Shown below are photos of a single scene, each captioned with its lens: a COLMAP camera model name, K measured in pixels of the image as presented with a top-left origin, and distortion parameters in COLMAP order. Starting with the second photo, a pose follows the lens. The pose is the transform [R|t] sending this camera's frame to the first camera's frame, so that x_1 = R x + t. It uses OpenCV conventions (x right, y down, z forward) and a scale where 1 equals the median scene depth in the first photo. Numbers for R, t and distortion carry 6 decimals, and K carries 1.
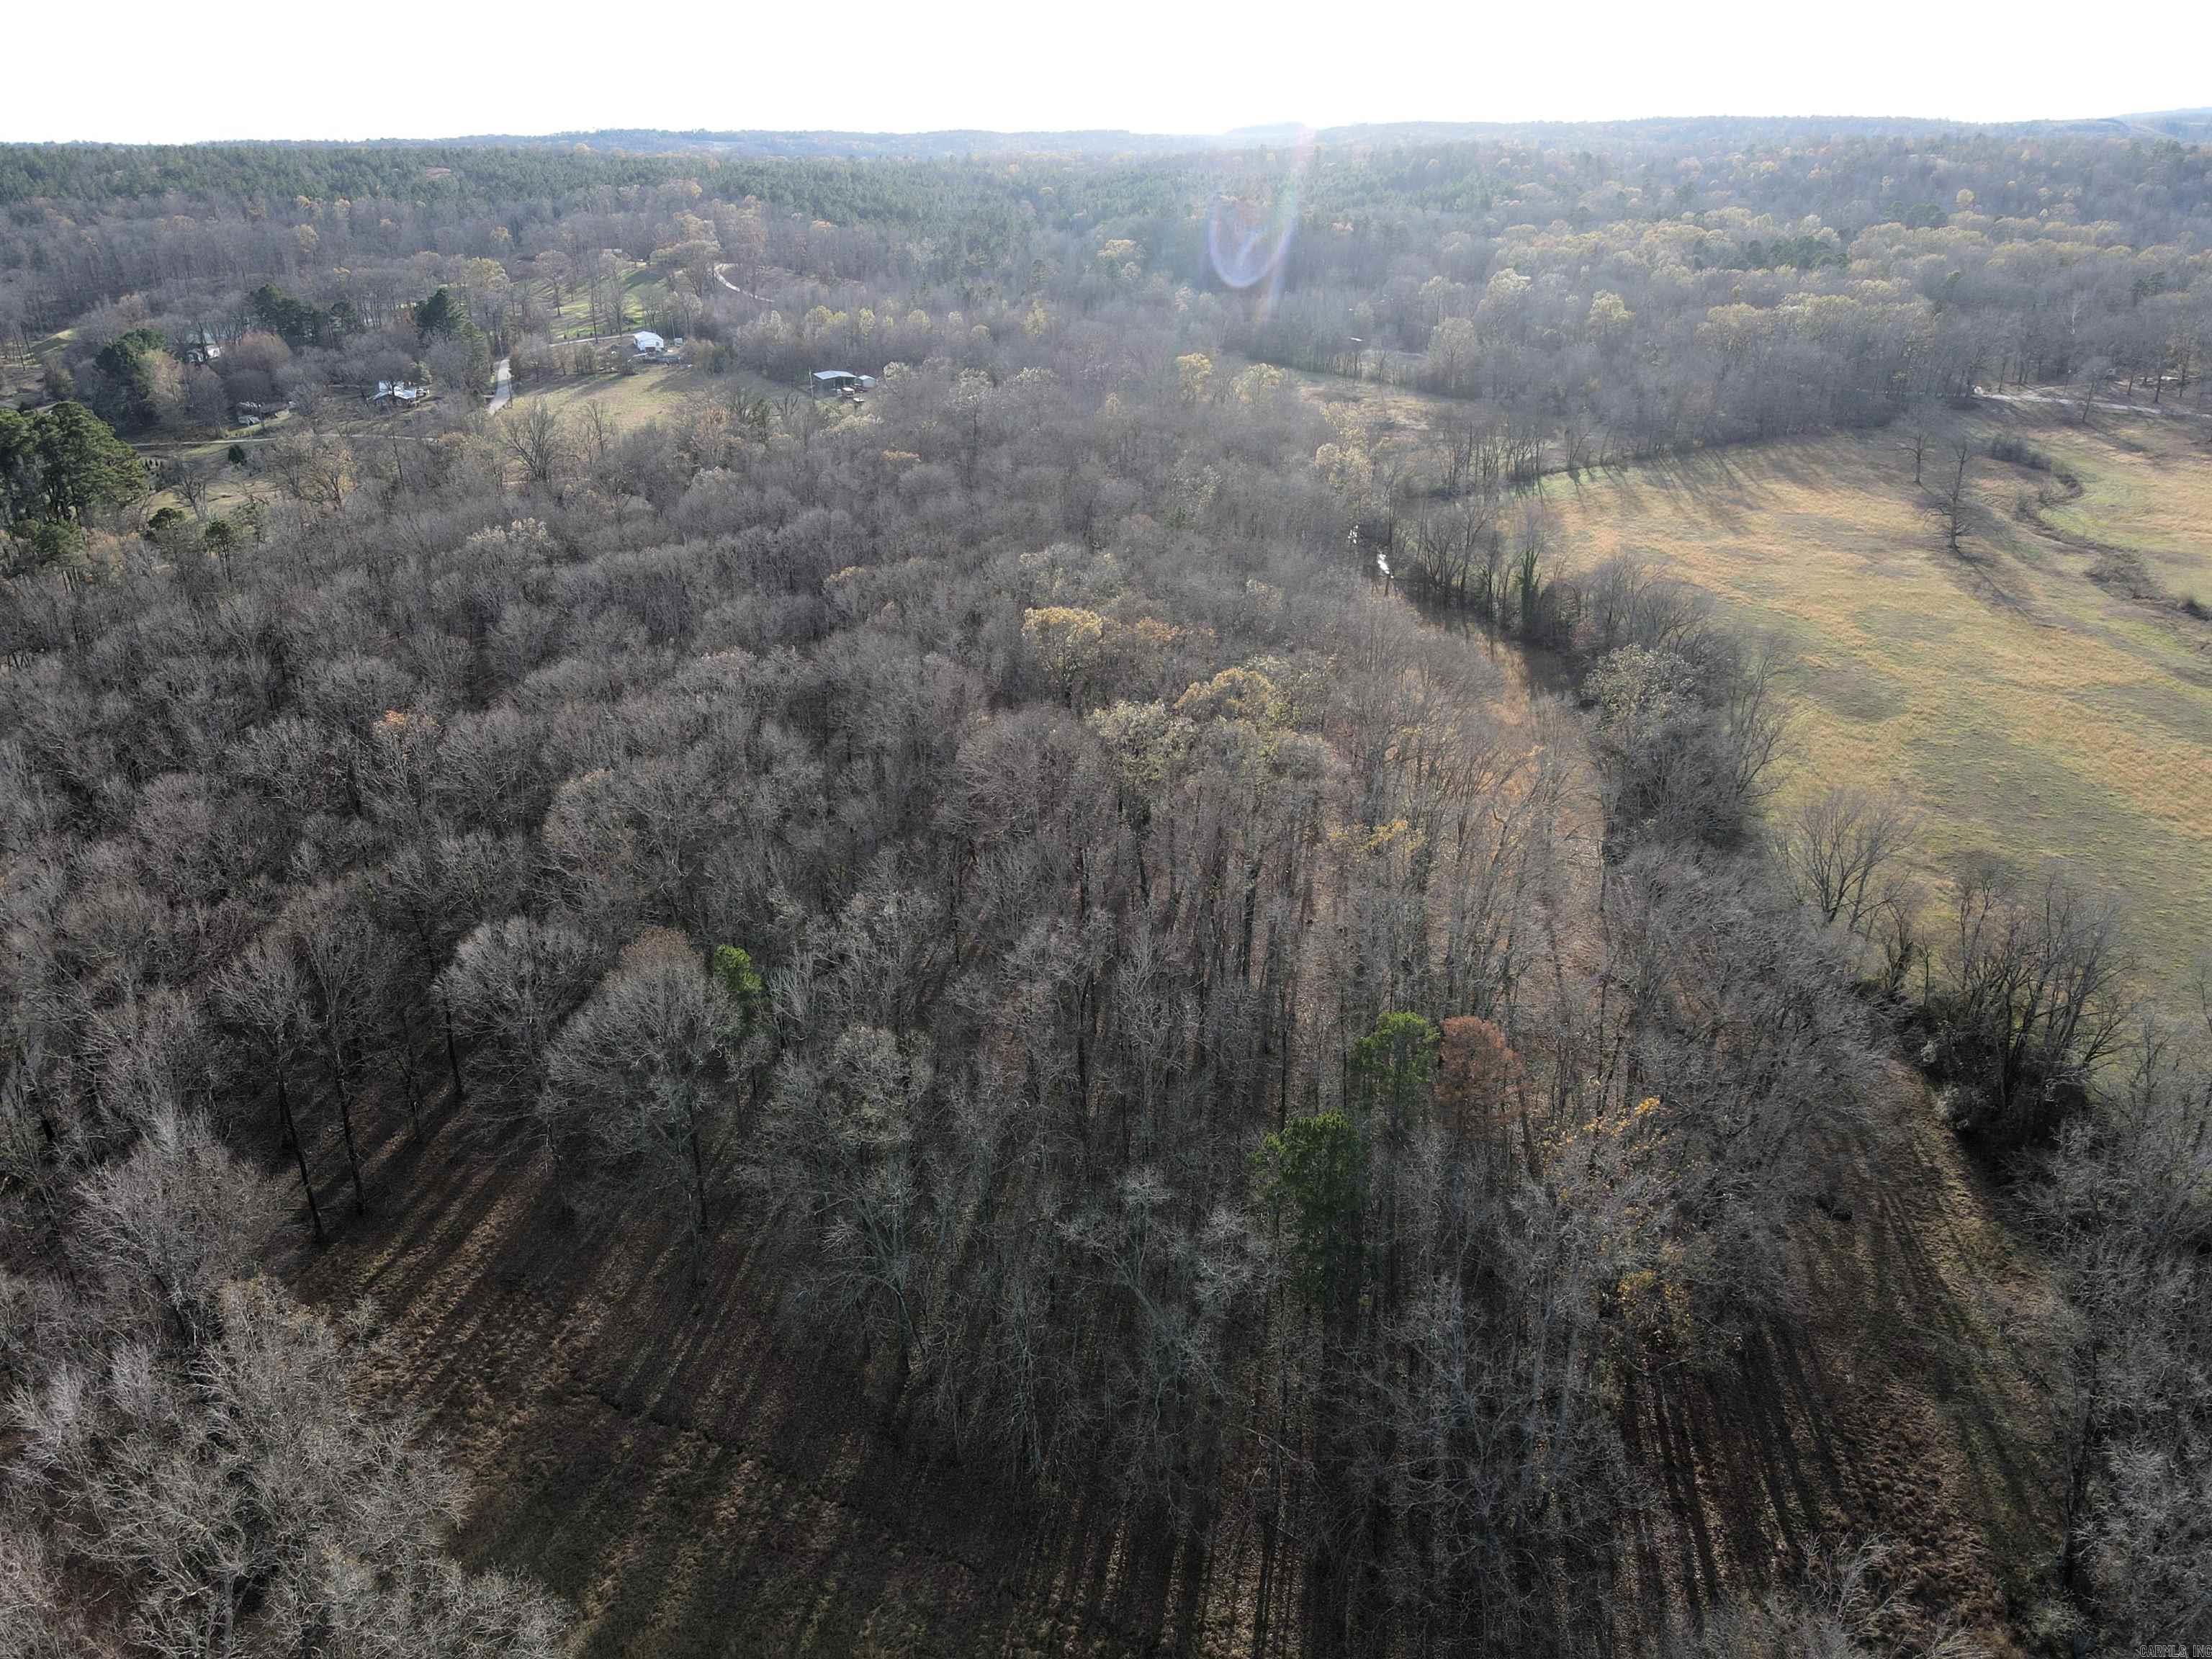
lens RADIAL K [[1605.6, 0, 1107.1], [0, 1605.6, 836.1], [0, 0, 1]] dist [0.017223, -0.004954]
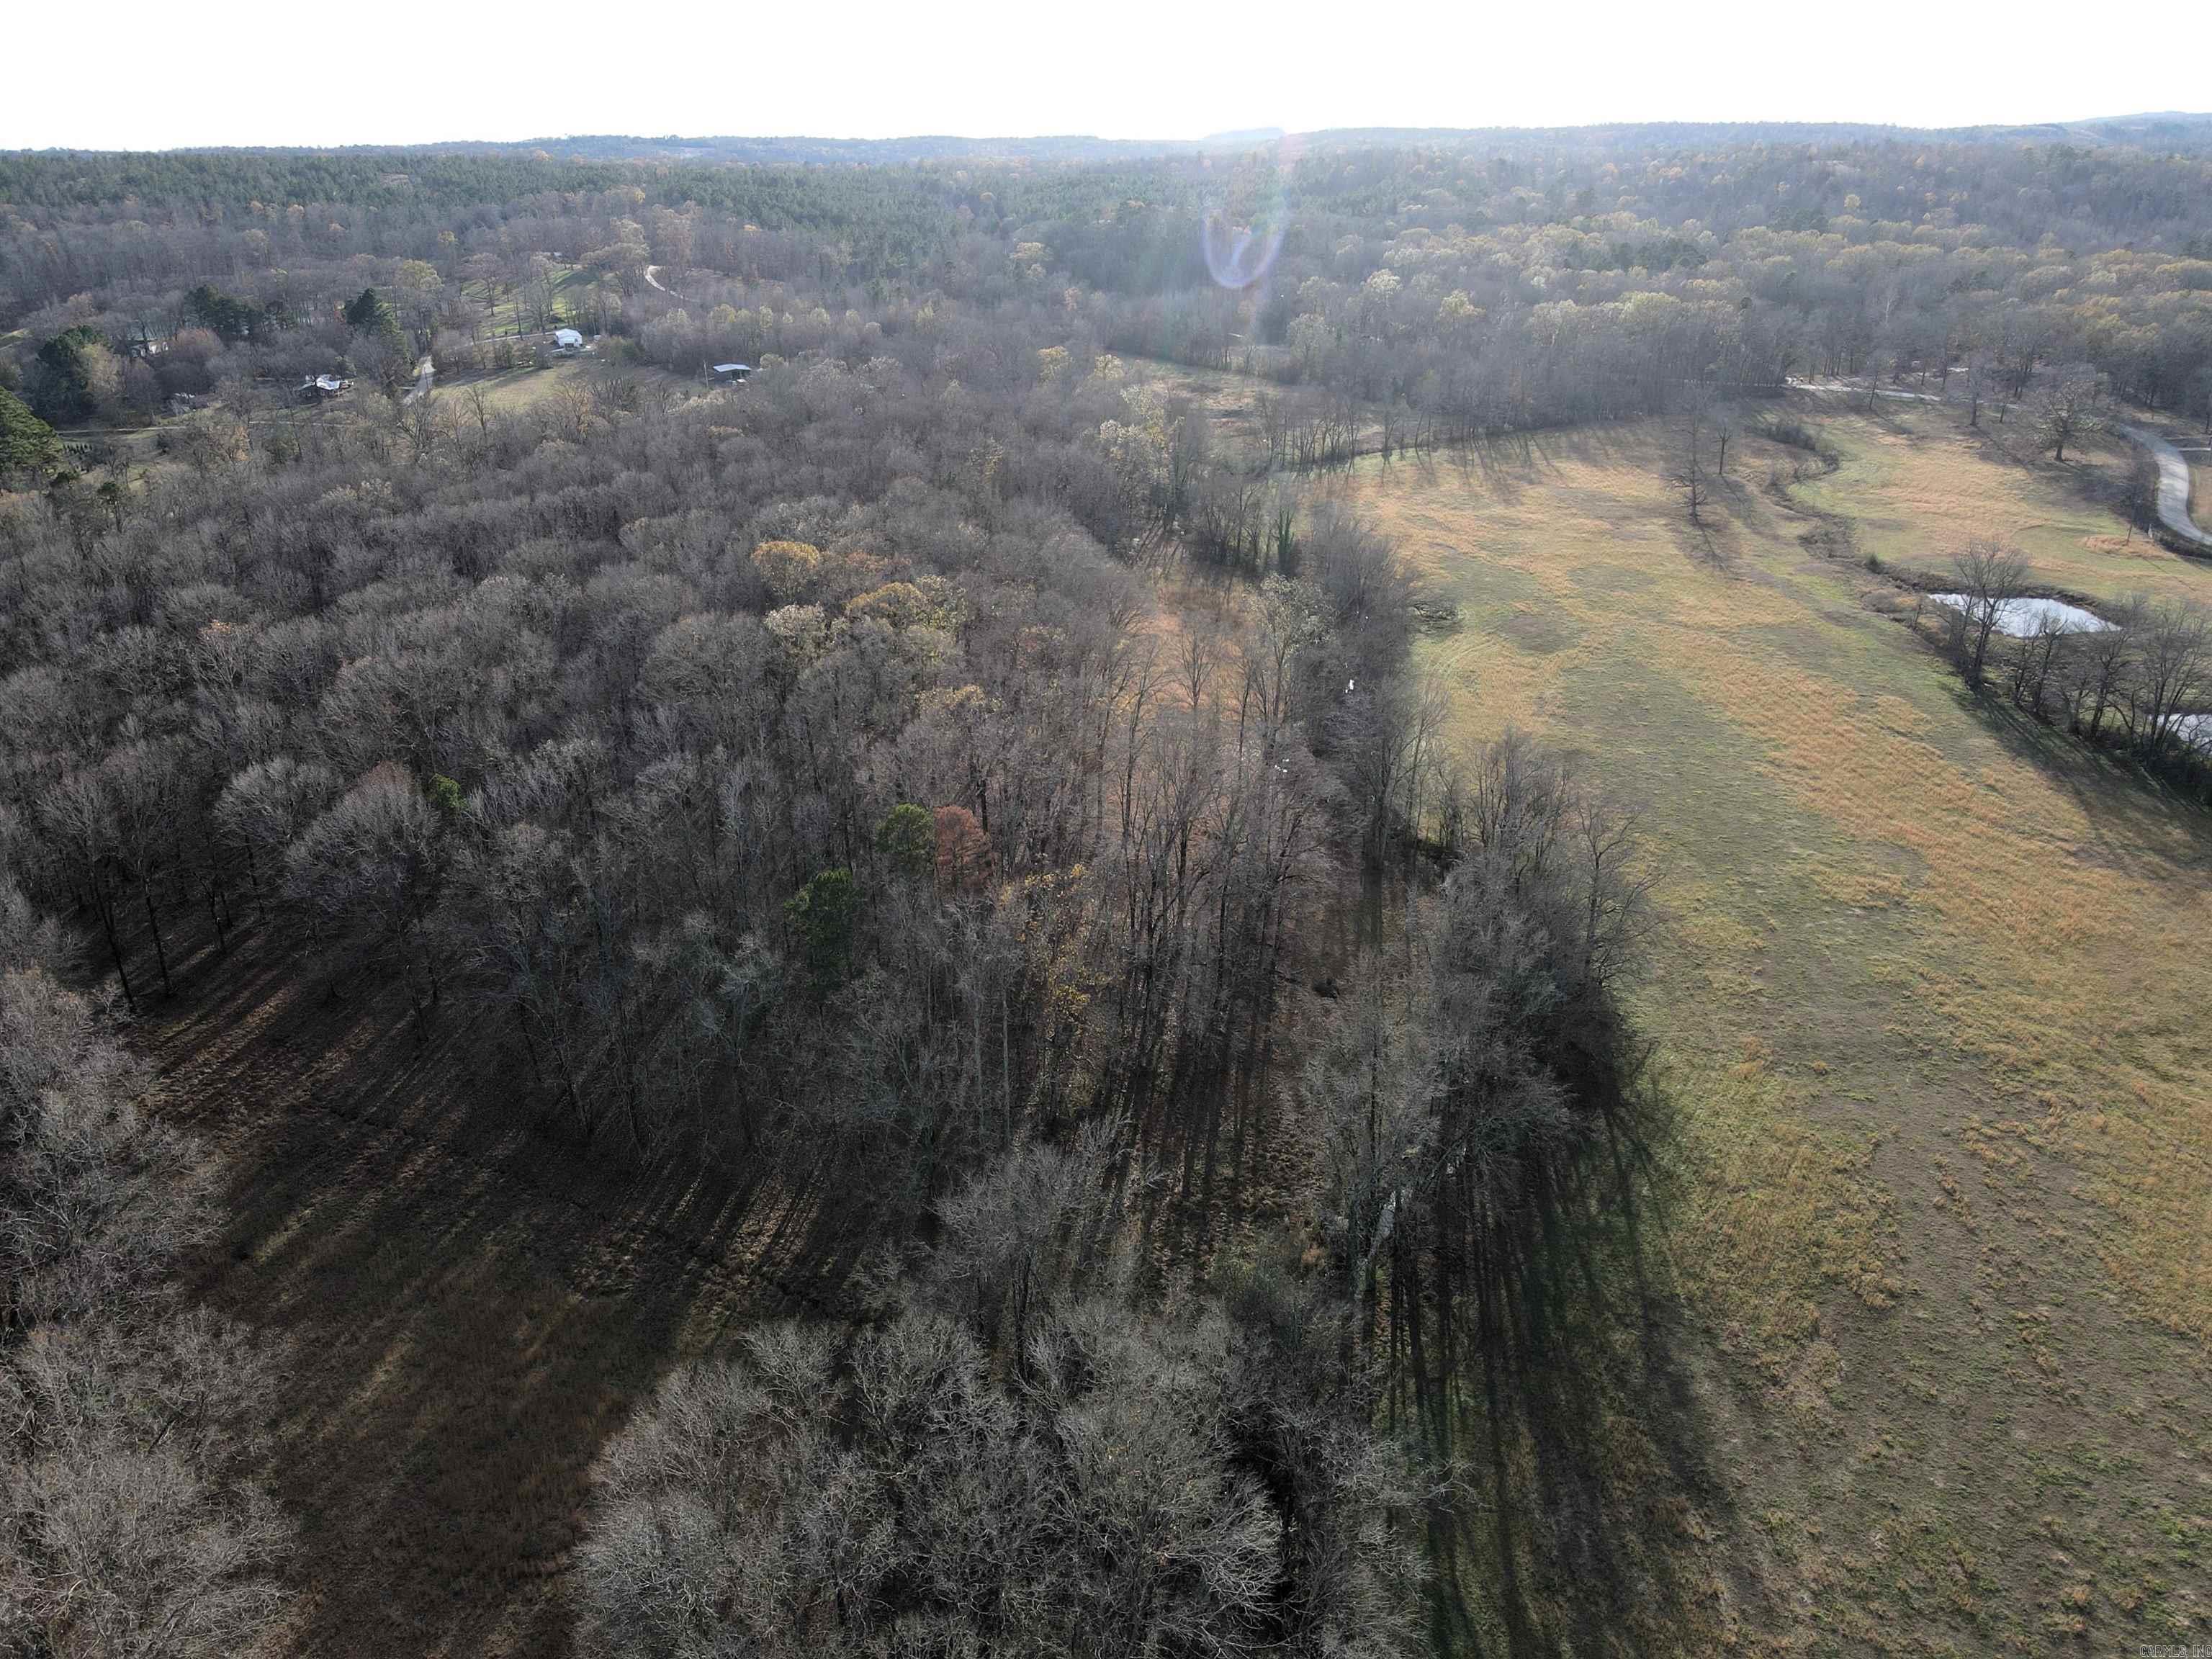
lens RADIAL K [[1605.6, 0, 1108.2], [0, 1605.6, 840.0], [0, 0, 1]] dist [0.017223, -0.004954]
pose [[0.999975, -0.003628, 0.006080, 0.109412], [0.003631, 0.999993, -0.000501, 0.044674], [-0.006078, 0.000523, 0.999981, -0.113327]]
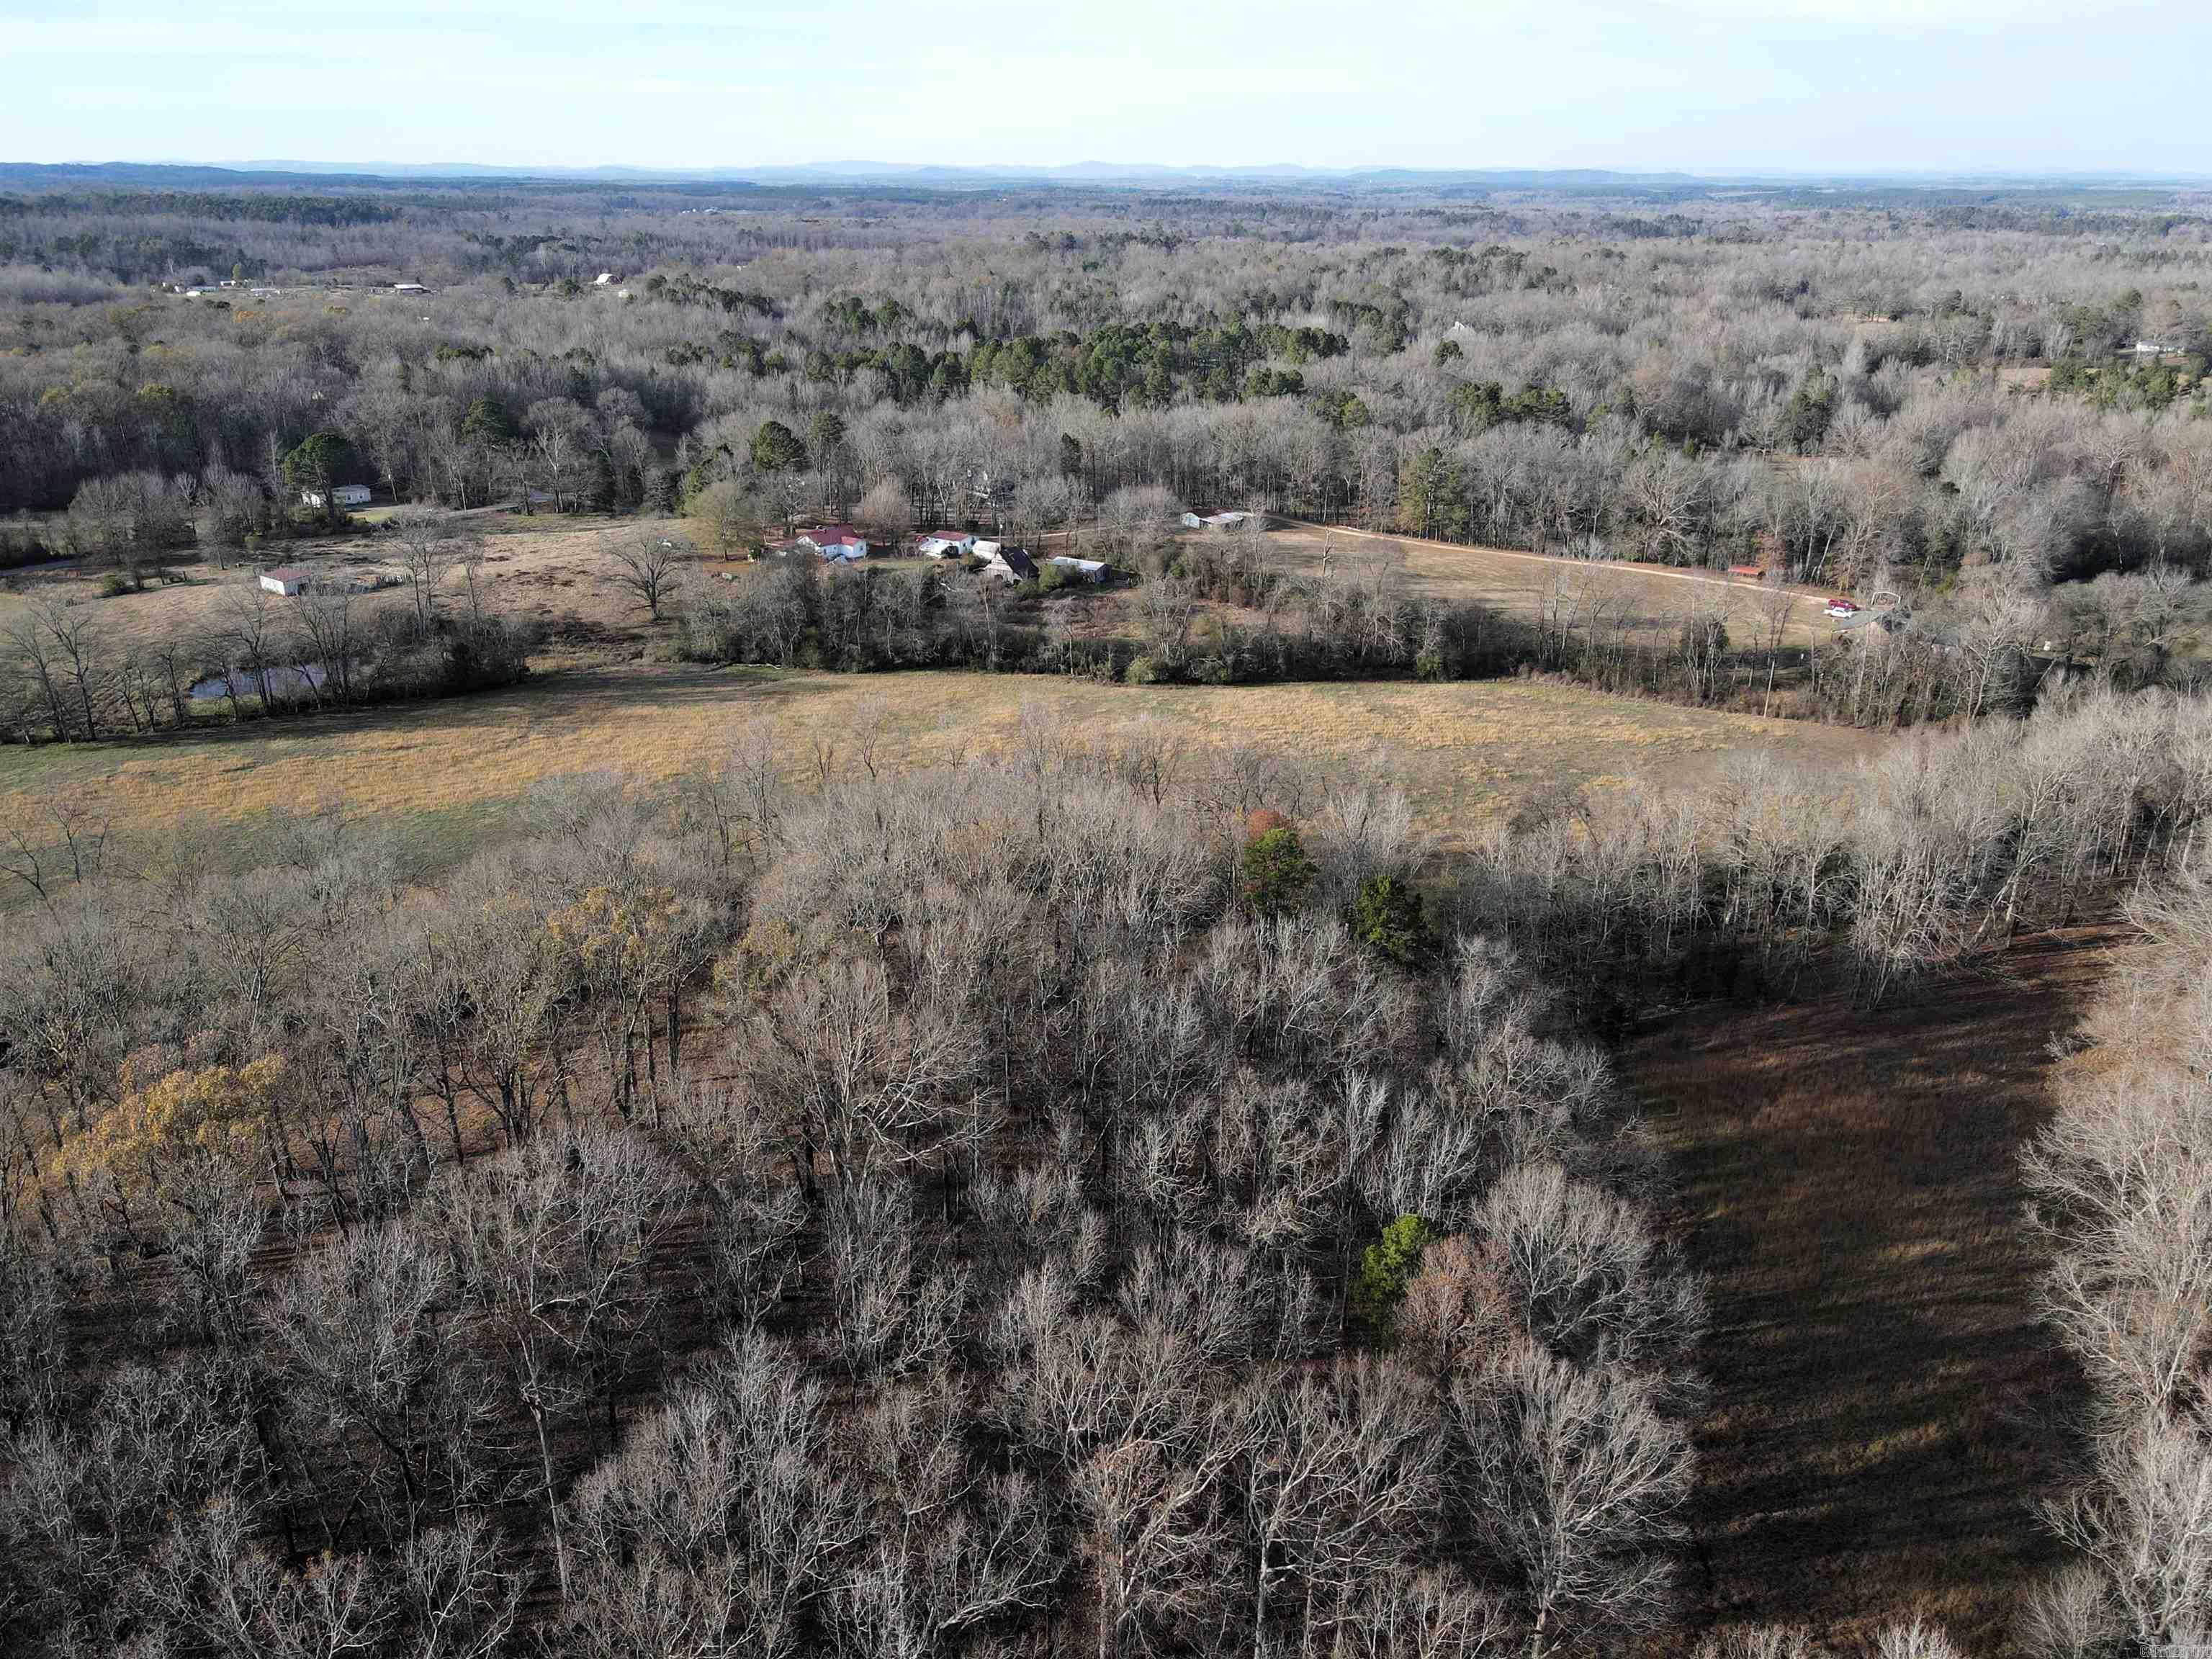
lens RADIAL K [[1605.6, 0, 1100.7], [0, 1605.6, 822.6], [0, 0, 1]] dist [0.017223, -0.004954]
pose [[-0.373509, -0.341477, 0.862487, -0.271037], [0.368665, 0.798551, 0.475817, -0.176657], [-0.851221, 0.495691, -0.172376, 0.421231]]
